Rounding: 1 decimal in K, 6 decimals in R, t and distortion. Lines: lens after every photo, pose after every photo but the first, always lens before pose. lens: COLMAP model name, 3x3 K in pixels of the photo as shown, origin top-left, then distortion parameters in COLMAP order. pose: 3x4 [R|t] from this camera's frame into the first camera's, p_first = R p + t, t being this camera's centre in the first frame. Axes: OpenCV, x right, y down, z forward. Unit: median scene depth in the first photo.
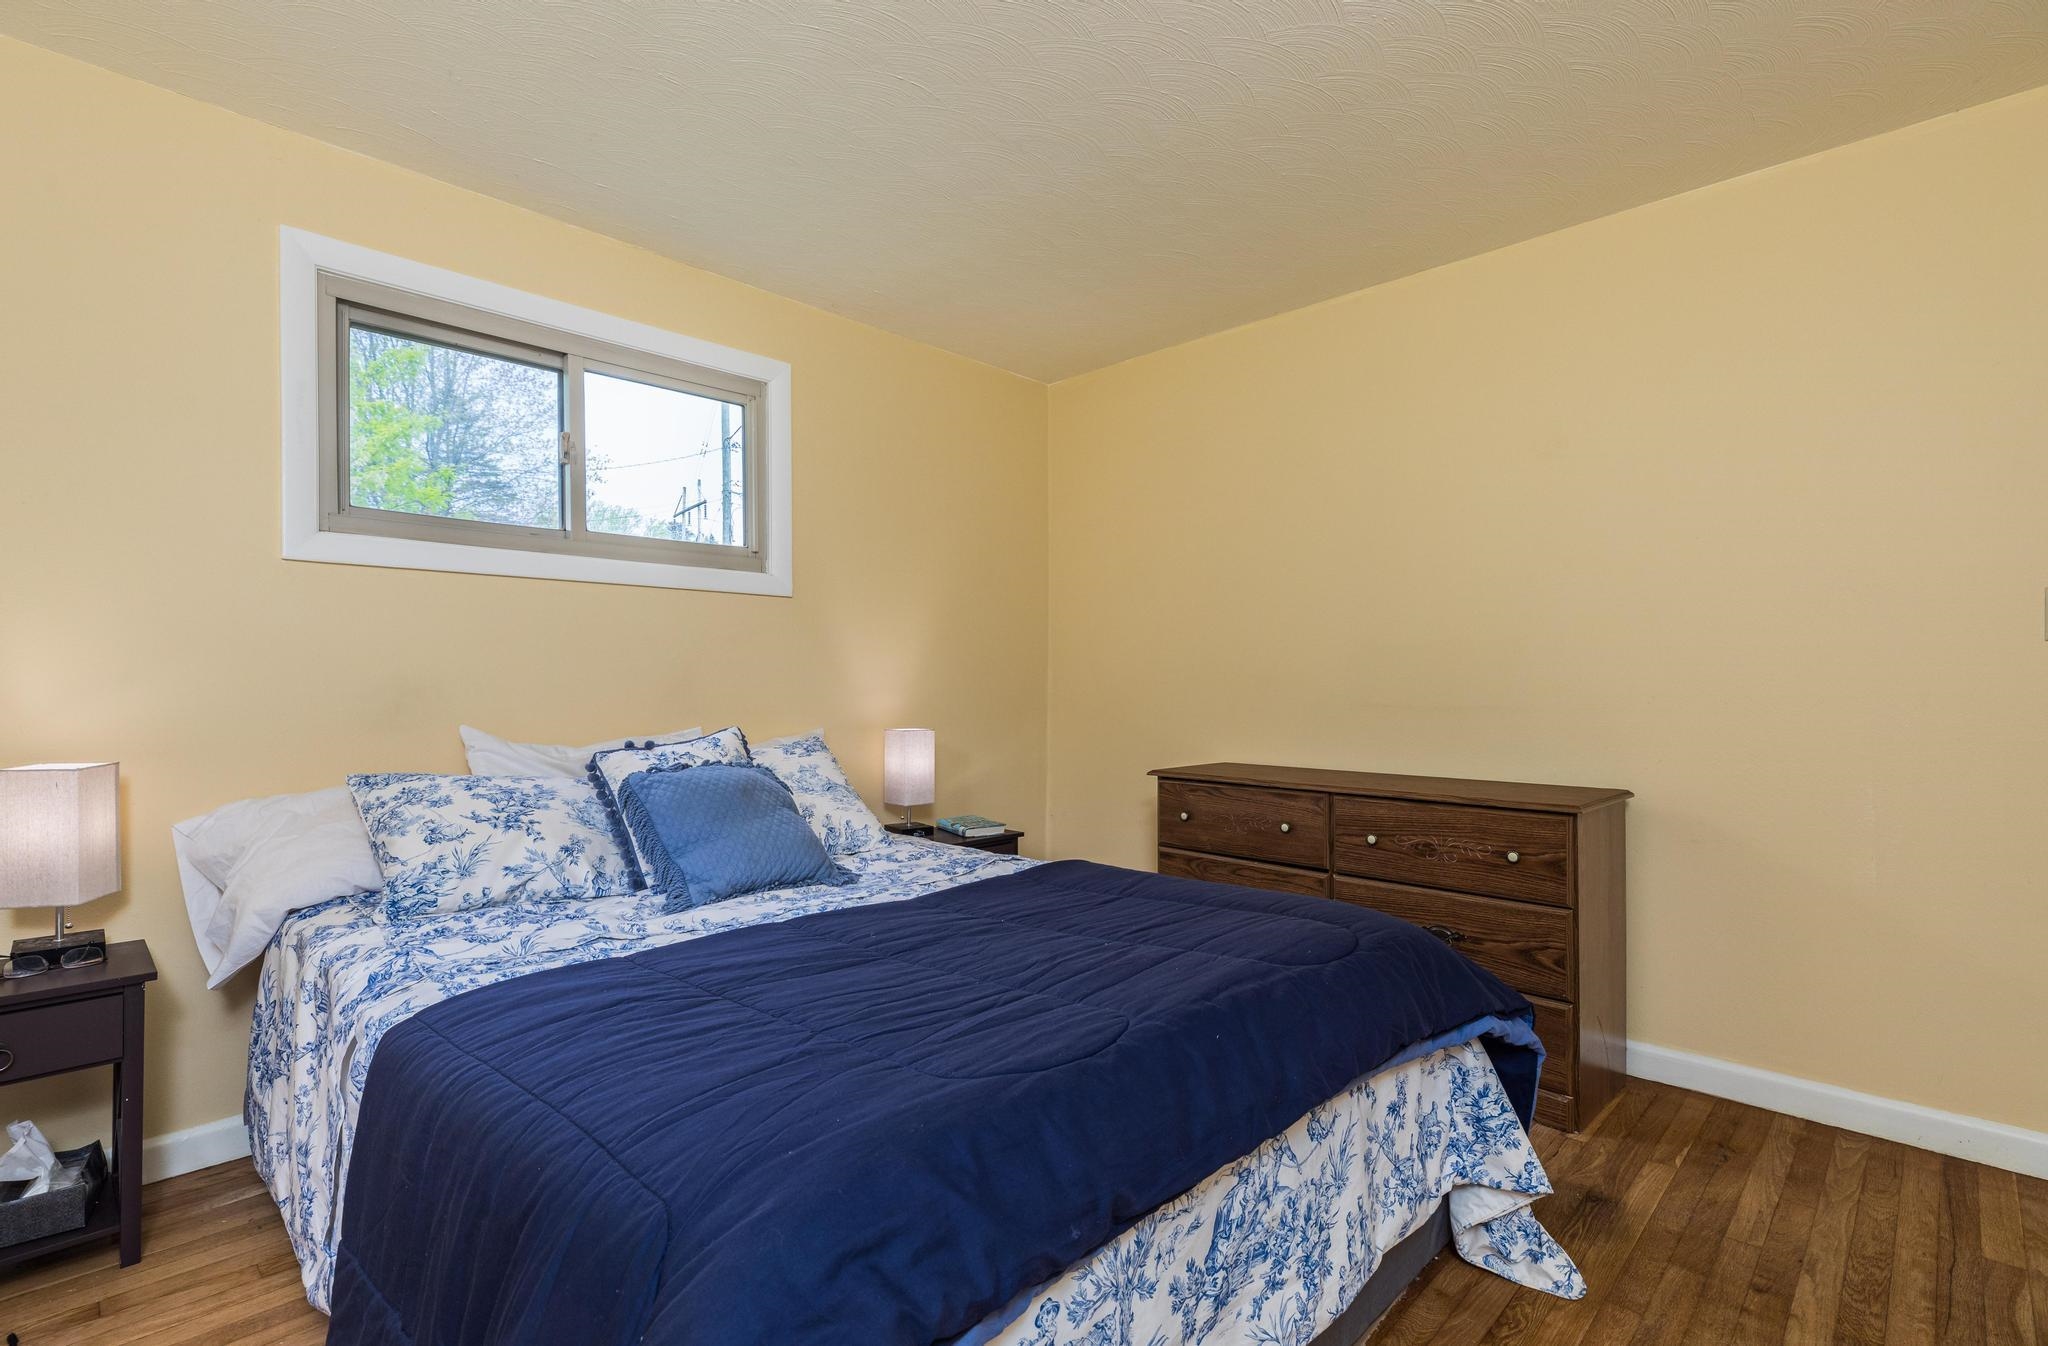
lens RADIAL K [[949.5, 0, 1026.2], [0, 949.5, 677.5], [0, 0, 1]] dist [0.004780, 0.000605]
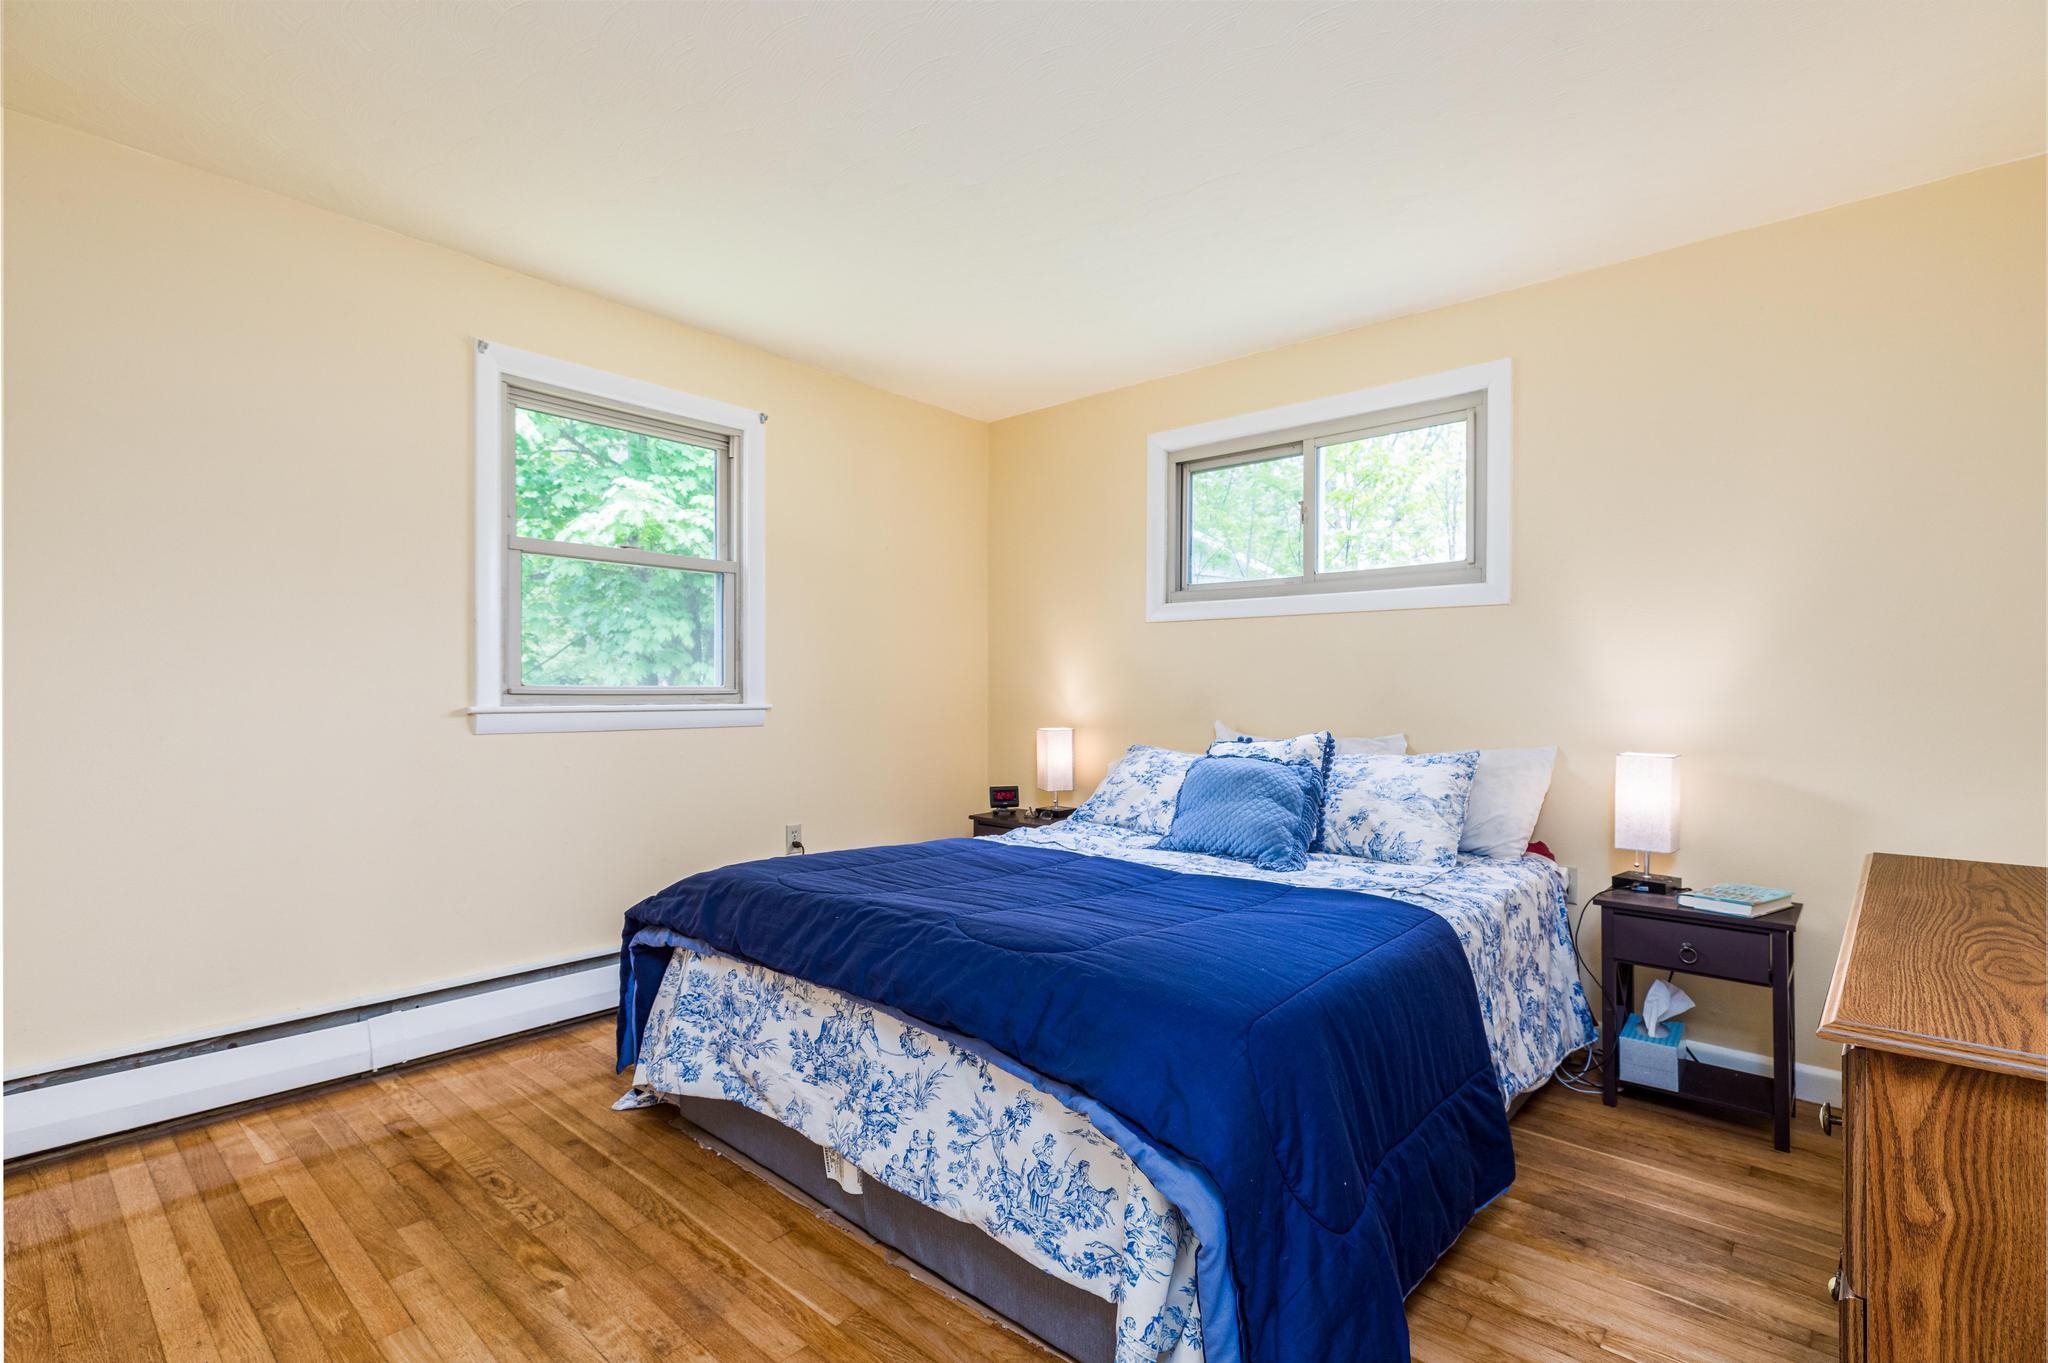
lens RADIAL K [[949.5, 0, 1023.1], [0, 949.5, 692.4], [0, 0, 1]] dist [0.004780, 0.000605]
pose [[0.045098, -0.000051, -0.998983, 1.055511], [-0.001139, 0.999999, -0.000103, 0.006350], [0.998982, 0.001142, 0.045098, 0.736576]]
